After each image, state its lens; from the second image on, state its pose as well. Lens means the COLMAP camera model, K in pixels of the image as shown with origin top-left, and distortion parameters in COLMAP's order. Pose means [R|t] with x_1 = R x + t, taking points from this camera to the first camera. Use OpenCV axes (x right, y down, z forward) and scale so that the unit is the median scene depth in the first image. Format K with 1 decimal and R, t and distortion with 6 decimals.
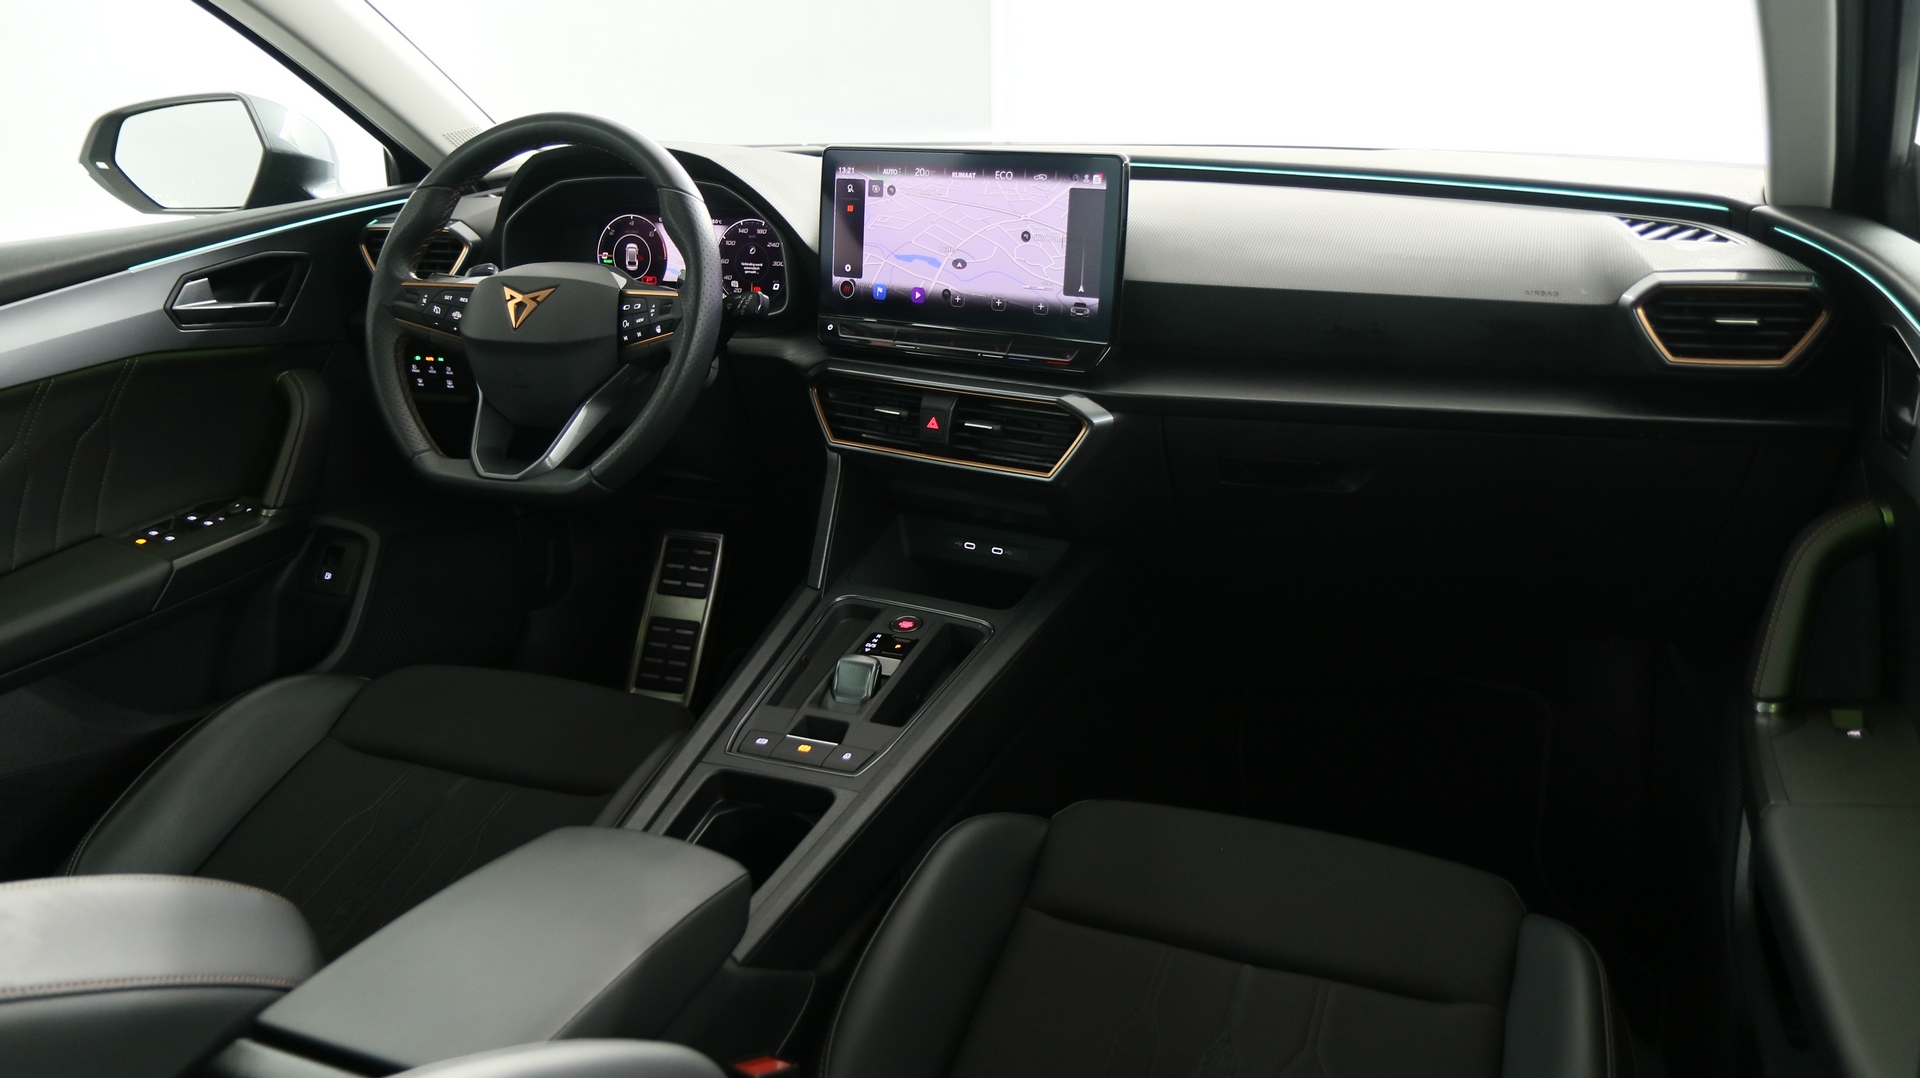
lens RADIAL K [[1528.8, 0, 960.0], [0, 1528.8, 539.0], [0, 0, 1]] dist [-0.003732, 0.000718]
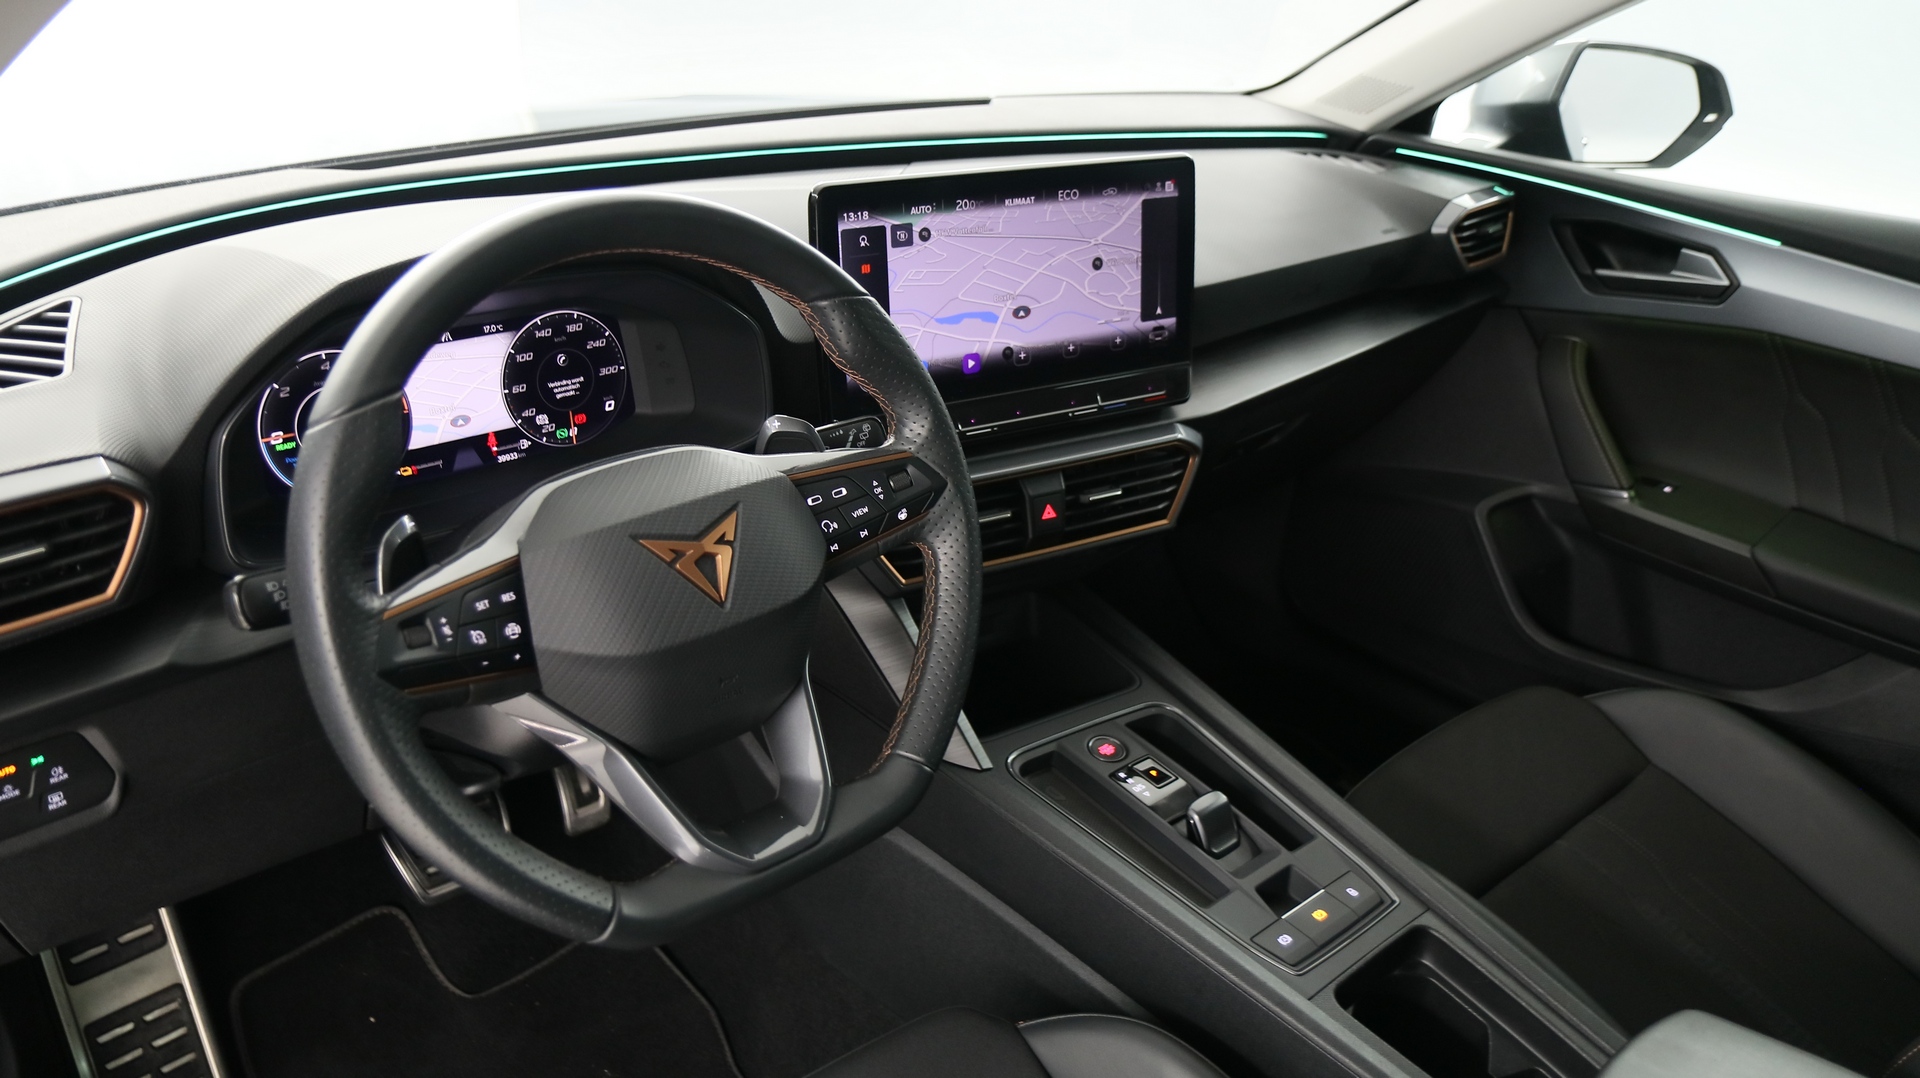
lens RADIAL K [[1462.2, 0, 960.0], [0, 1462.2, 539.0], [0, 0, 1]] dist [-0.011080, 0.005117]
pose [[0.422190, -0.347731, 0.837161, -0.680469], [0.242695, 0.933148, 0.265207, -0.275077], [-0.873416, 0.091207, 0.478358, 0.664671]]
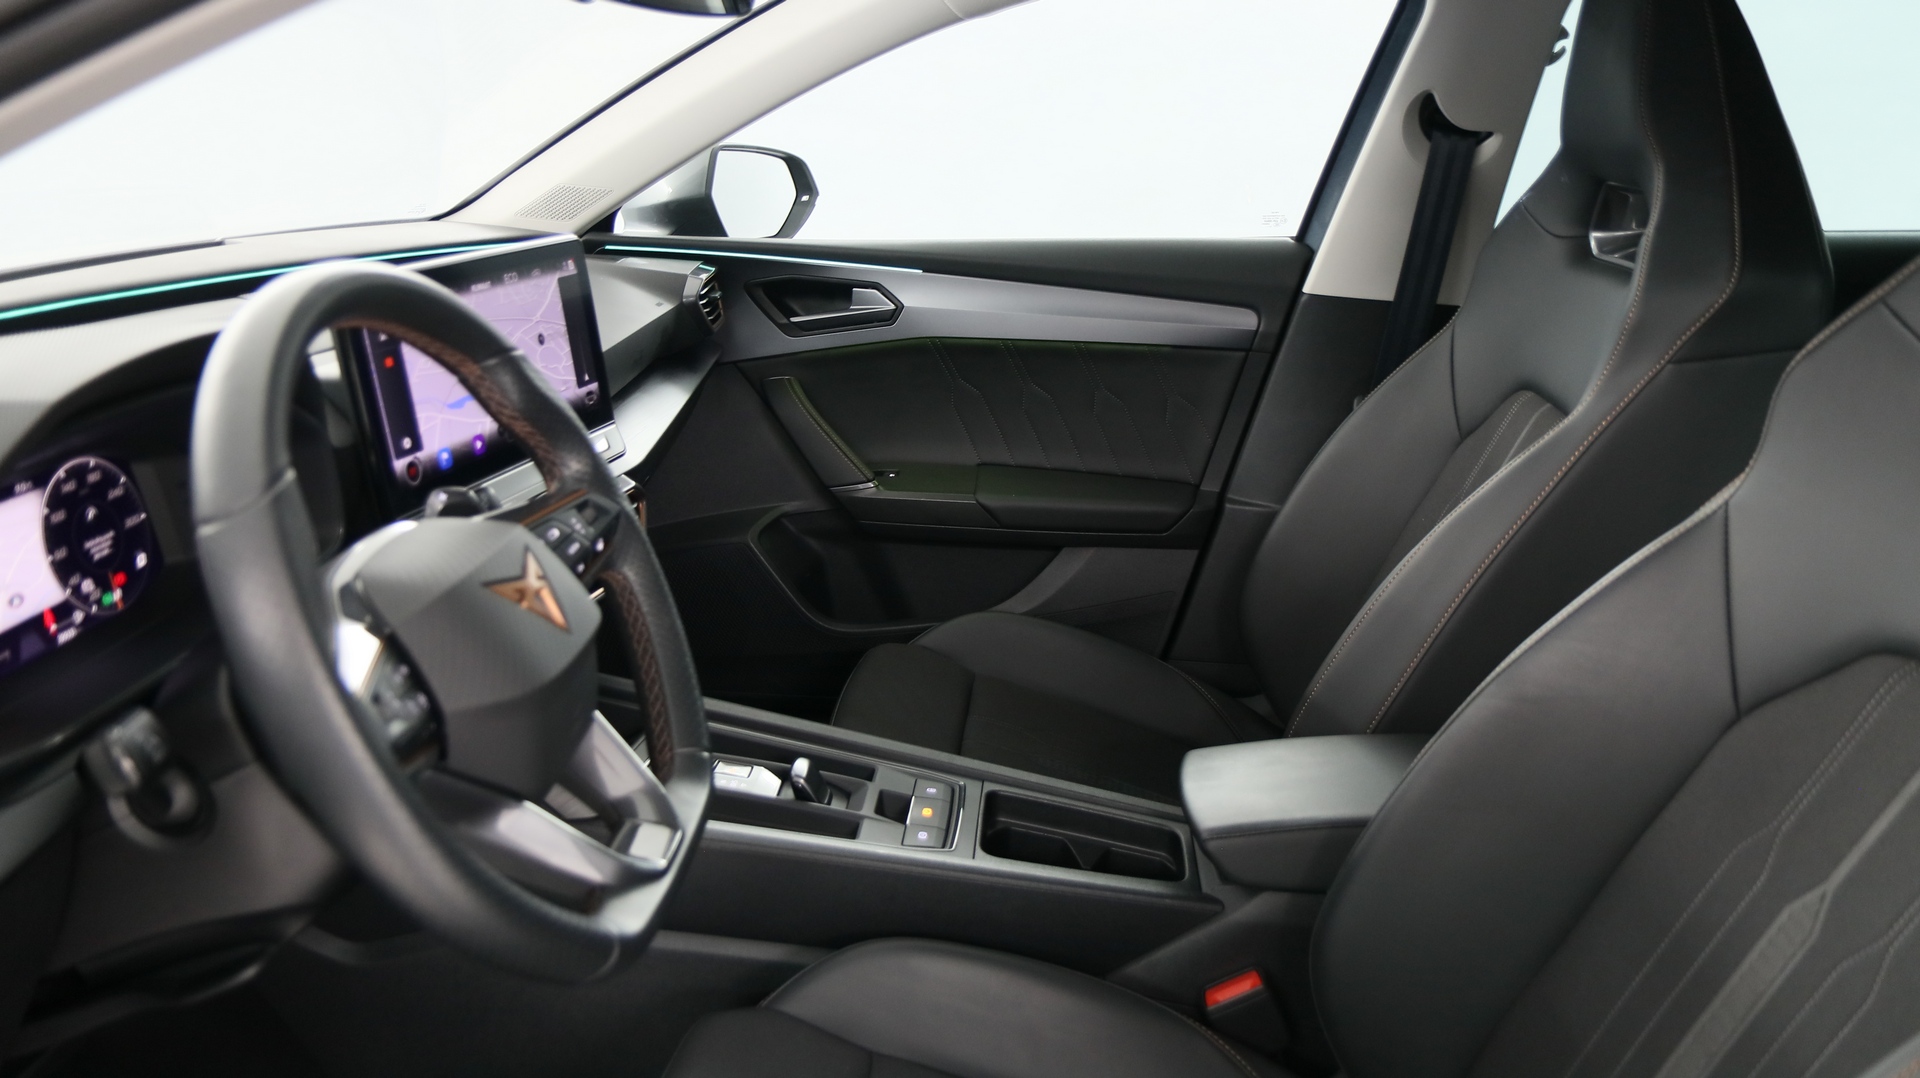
lens RADIAL K [[1462.2, 0, 960.0], [0, 1462.2, 539.0], [0, 0, 1]] dist [-0.011080, 0.005117]
pose [[-0.321906, -0.264174, 0.909169, -0.812565], [0.300391, 0.882170, 0.362687, -0.317332], [-0.897854, 0.389857, -0.204620, 0.955219]]
